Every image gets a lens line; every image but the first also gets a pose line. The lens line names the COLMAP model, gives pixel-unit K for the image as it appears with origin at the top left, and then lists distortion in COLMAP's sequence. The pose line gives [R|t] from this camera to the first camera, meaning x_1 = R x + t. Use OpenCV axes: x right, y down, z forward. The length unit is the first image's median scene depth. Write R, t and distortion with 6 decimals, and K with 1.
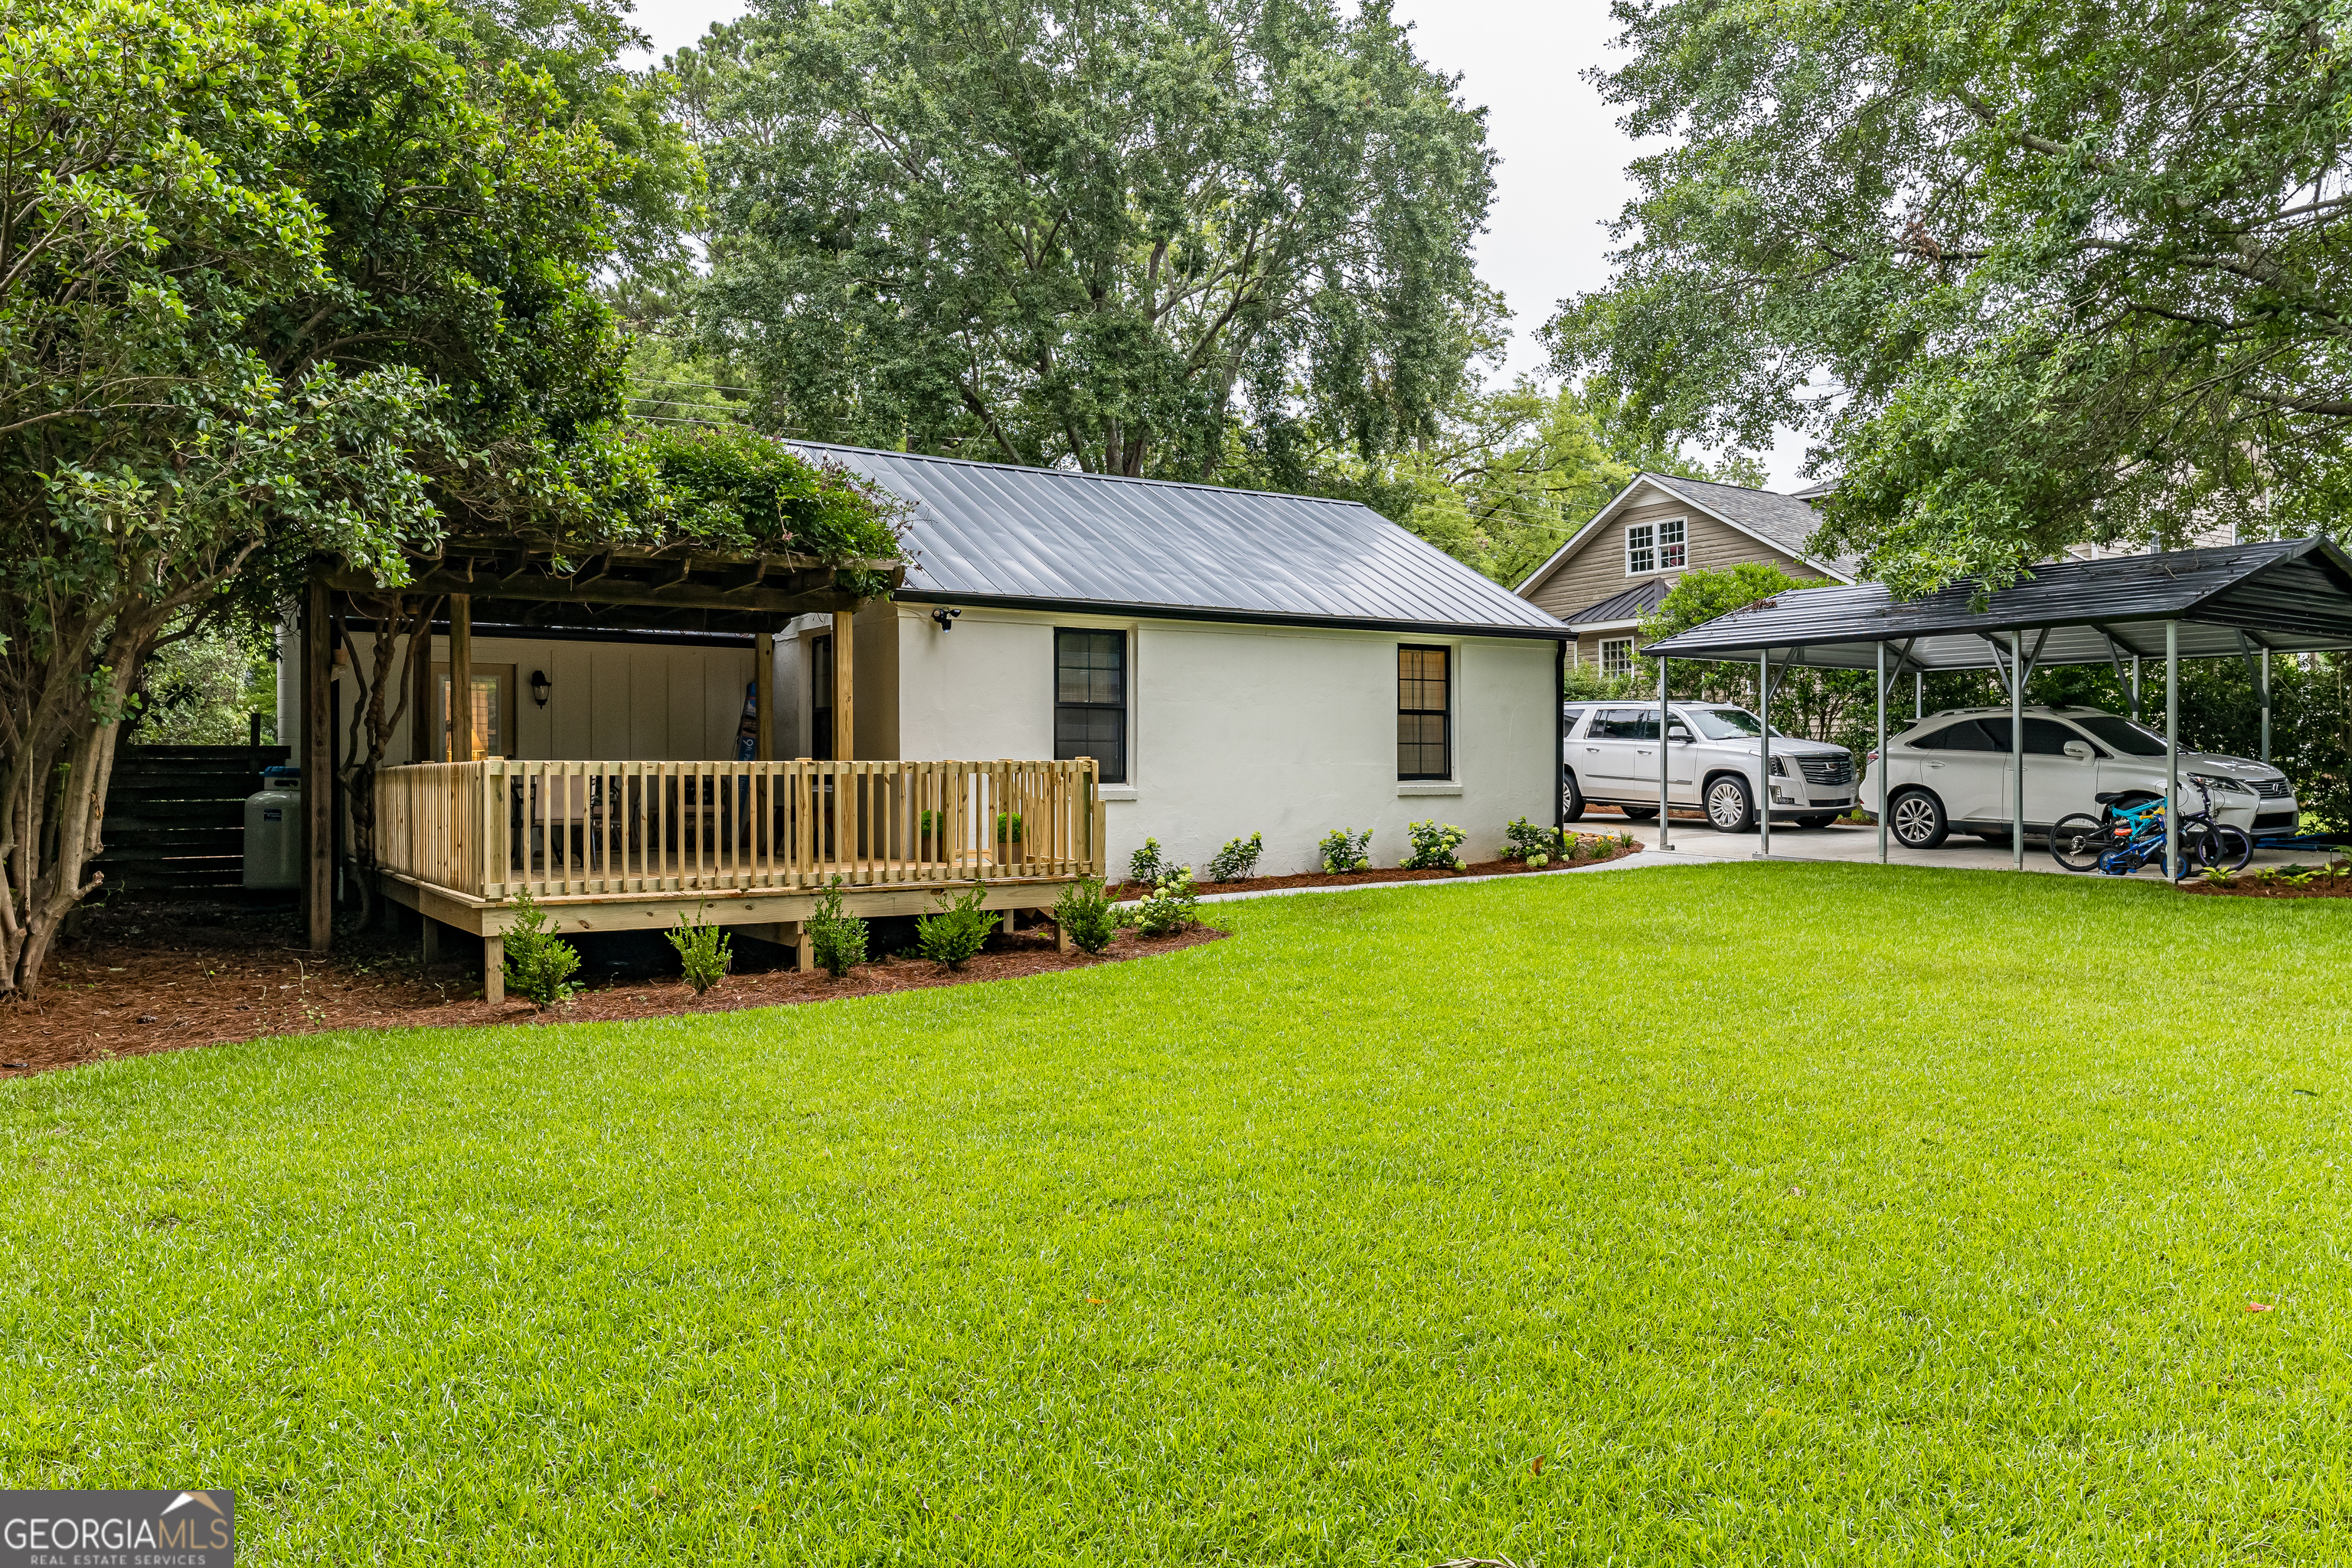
lens RADIAL K [[1655.6, 0, 1182.7], [0, 1655.6, 770.5], [0, 0, 1]] dist [-0.016278, -0.003319]
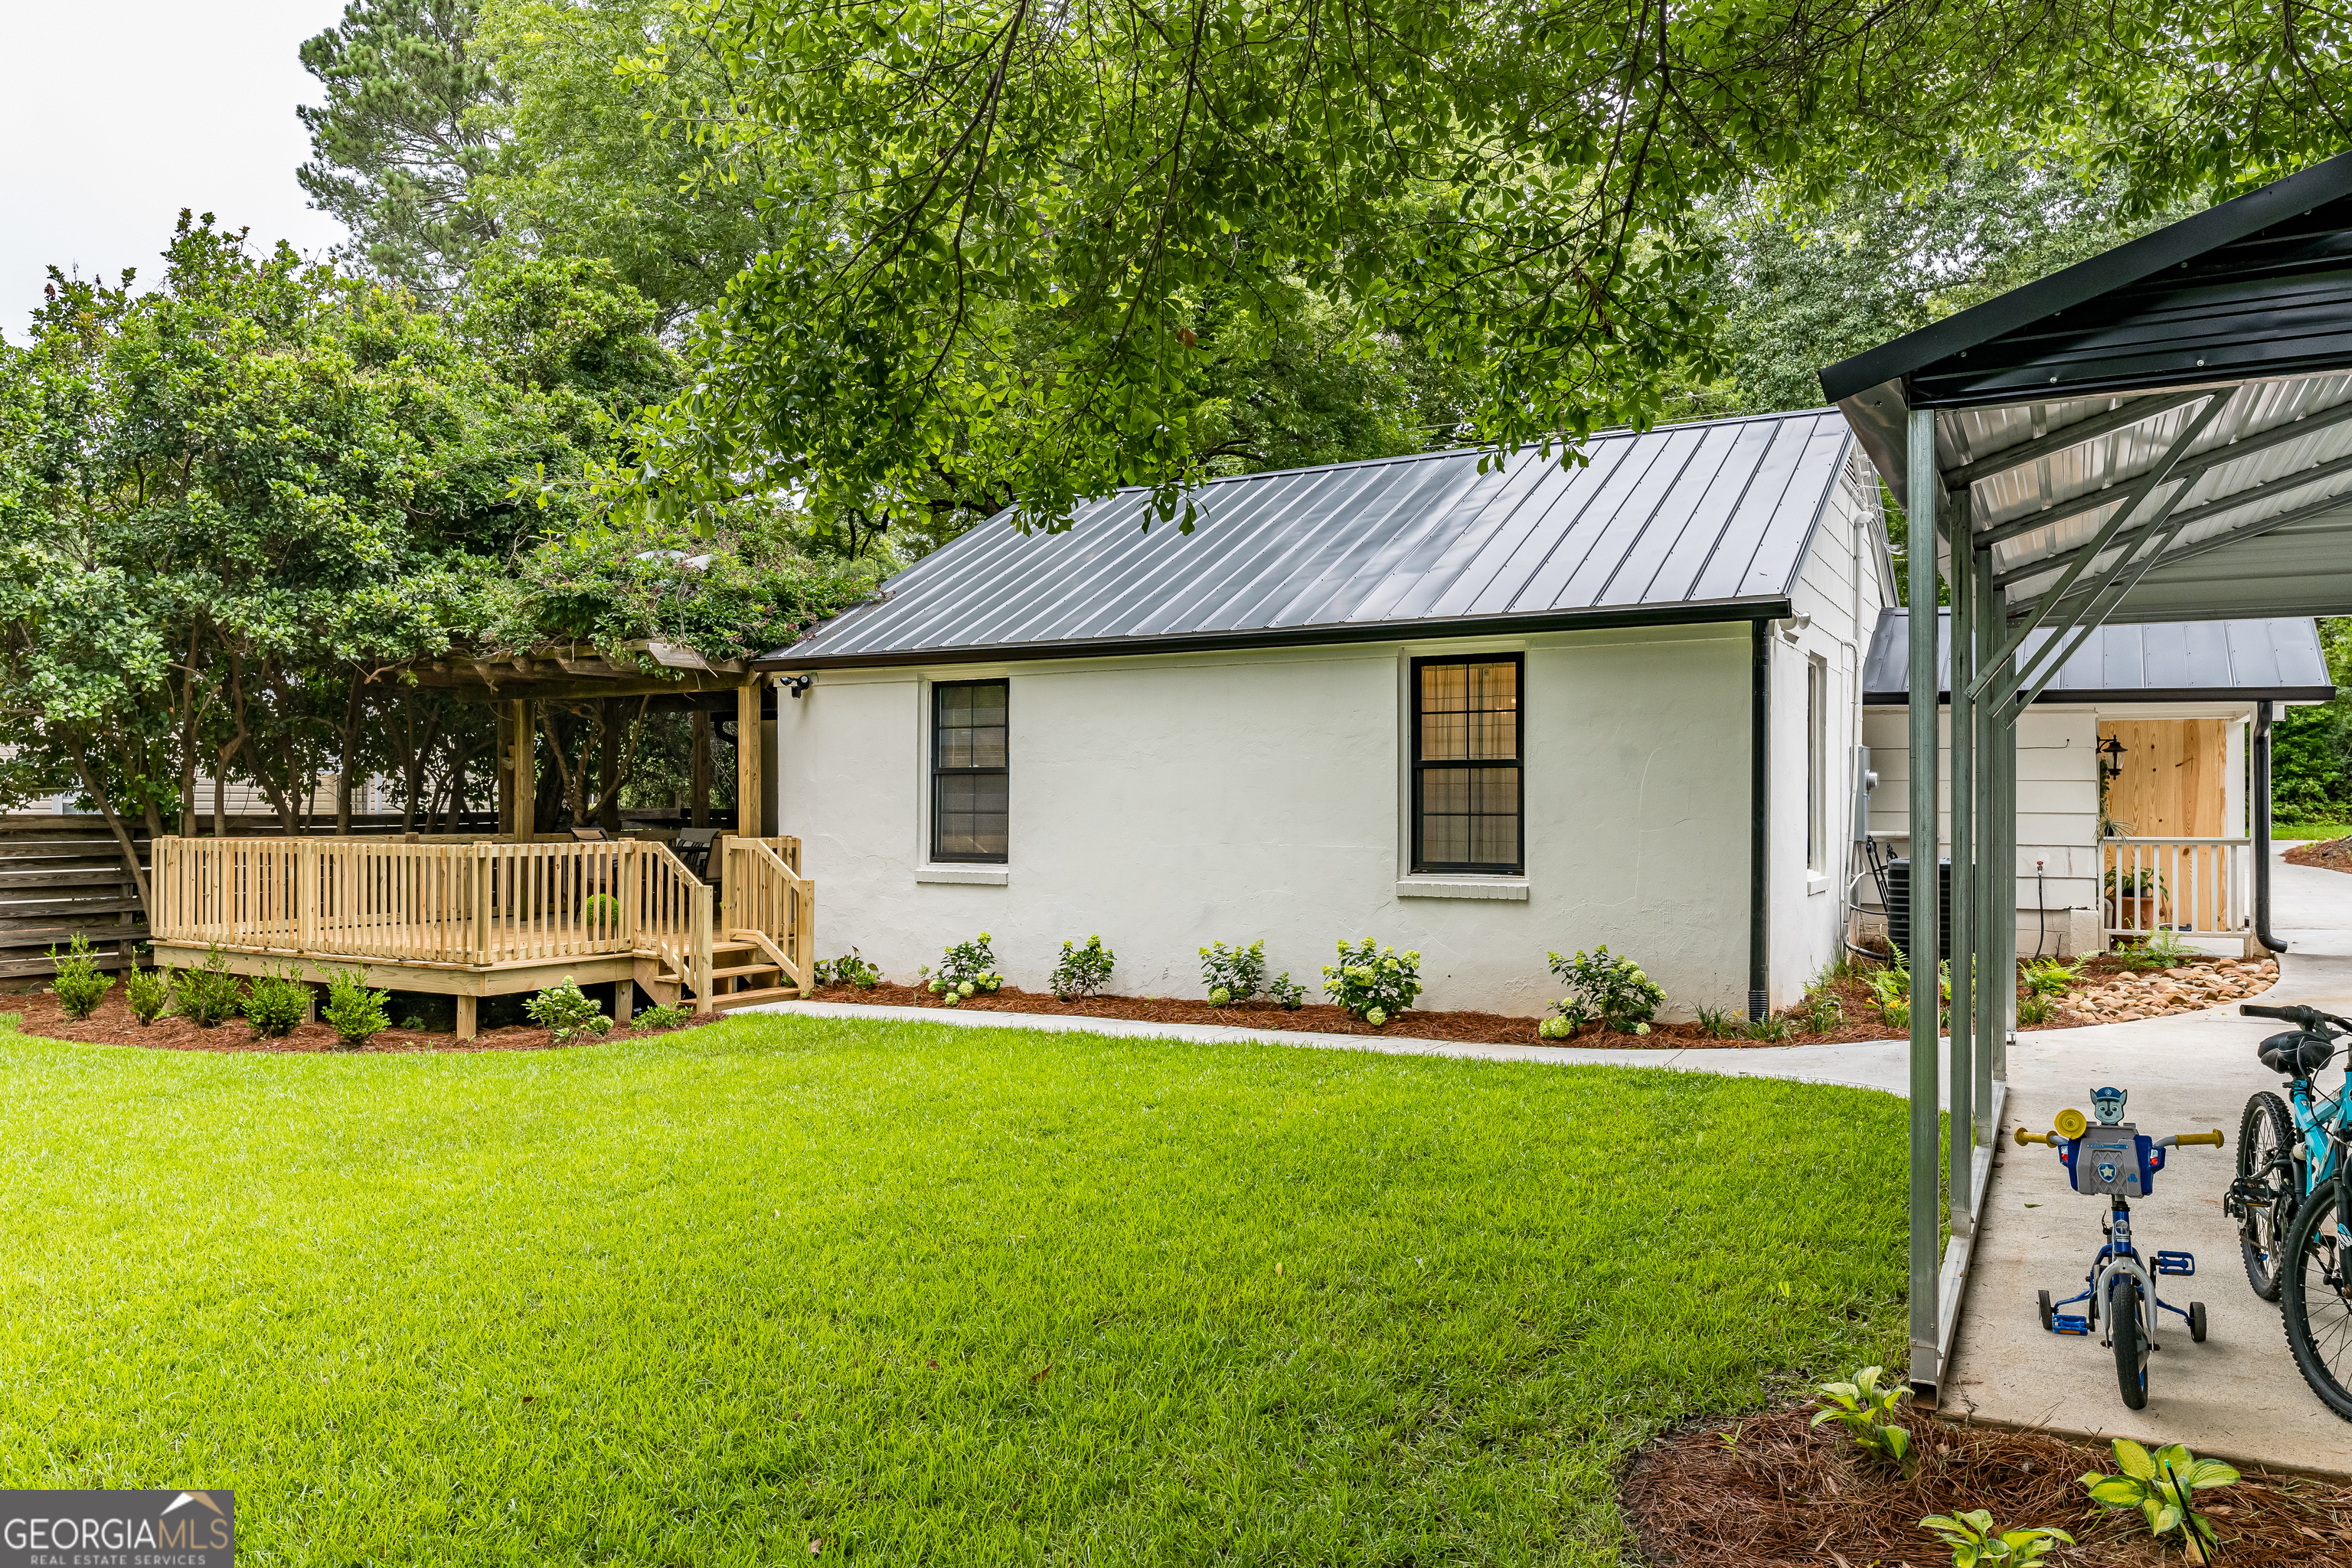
lens RADIAL K [[1636.9, 0, 1176.0], [0, 1636.9, 784.0], [0, 0, 1]] dist [-0.018792, -0.003020]
pose [[0.447999, -0.008526, -0.893994, 0.723947], [-0.001674, 0.999945, -0.010375, -0.023967], [0.894033, 0.006144, 0.447960, 0.708036]]
